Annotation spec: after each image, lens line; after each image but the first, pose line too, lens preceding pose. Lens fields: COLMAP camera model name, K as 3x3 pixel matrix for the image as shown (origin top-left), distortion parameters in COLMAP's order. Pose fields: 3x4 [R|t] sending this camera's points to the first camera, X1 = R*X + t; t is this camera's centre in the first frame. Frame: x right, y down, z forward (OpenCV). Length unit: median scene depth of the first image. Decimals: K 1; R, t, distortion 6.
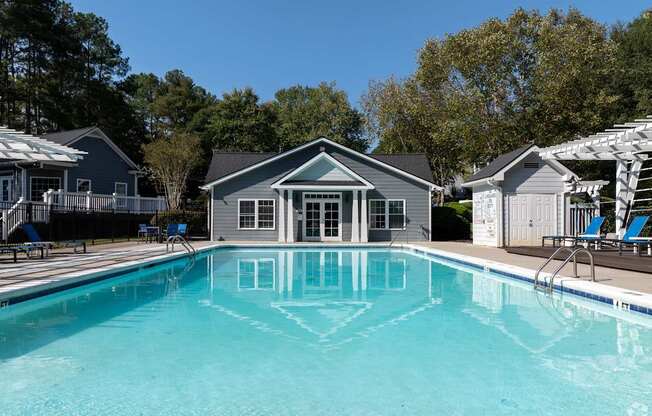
lens RADIAL K [[470.6, 0, 327.1], [0, 470.6, 218.0], [0, 0, 1]] dist [-0.004704, -0.004348]
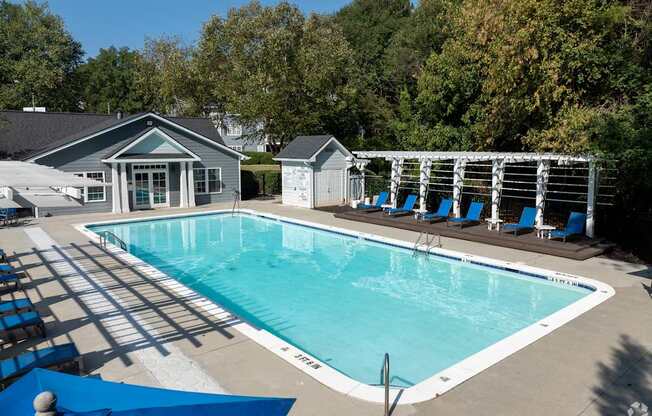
lens RADIAL K [[448.2, 0, 346.3], [0, 448.2, 207.1], [0, 0, 1]] dist [0.003531, -0.000709]
pose [[0.791489, -0.072320, 0.606890, -0.291074], [-0.005617, 0.992072, 0.125546, -0.088145], [-0.611158, -0.102777, 0.784807, -0.096157]]
